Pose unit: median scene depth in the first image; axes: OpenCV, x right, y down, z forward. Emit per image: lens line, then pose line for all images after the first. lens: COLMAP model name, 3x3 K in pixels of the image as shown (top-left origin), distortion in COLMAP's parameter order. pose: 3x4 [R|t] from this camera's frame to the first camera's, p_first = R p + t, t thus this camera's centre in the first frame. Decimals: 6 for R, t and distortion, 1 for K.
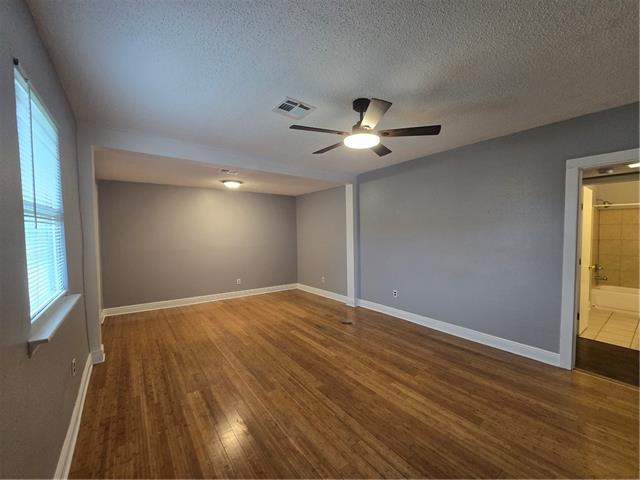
lens RADIAL K [[261.5, 0, 317.8], [0, 261.5, 245.0], [0, 0, 1]] dist [-0.003078, -0.000144]
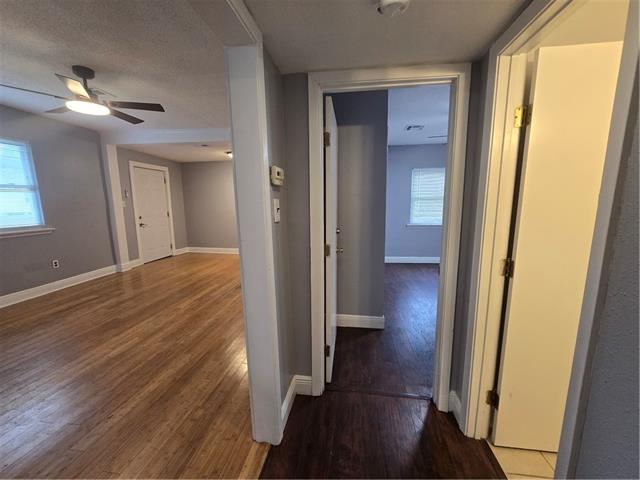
lens RADIAL K [[261.5, 0, 320.7], [0, 261.5, 242.7], [0, 0, 1]] dist [-0.003078, -0.000144]
pose [[0.719316, 0.111703, -0.685644, 1.370065], [-0.027054, 0.990743, 0.133026, -0.019662], [0.694156, -0.077139, 0.715679, 0.704922]]
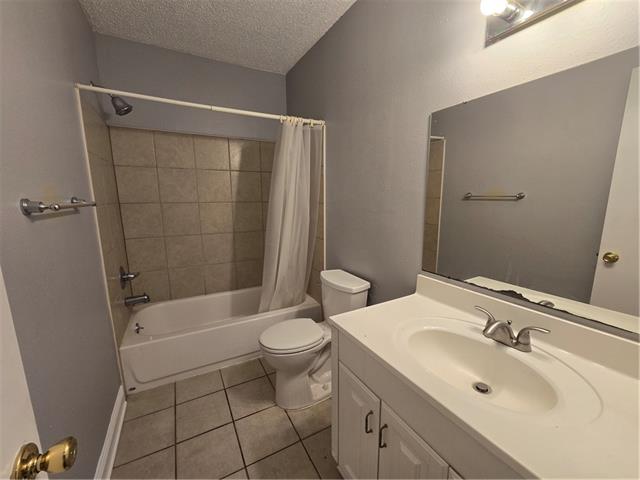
lens RADIAL K [[261.5, 0, 320.4], [0, 261.5, 241.5], [0, 0, 1]] dist [-0.003078, -0.000144]
pose [[0.141790, -0.163952, 0.976225, 1.348644], [0.039476, 0.986341, 0.159918, -0.023786], [-0.989109, 0.015862, 0.146325, 1.192732]]
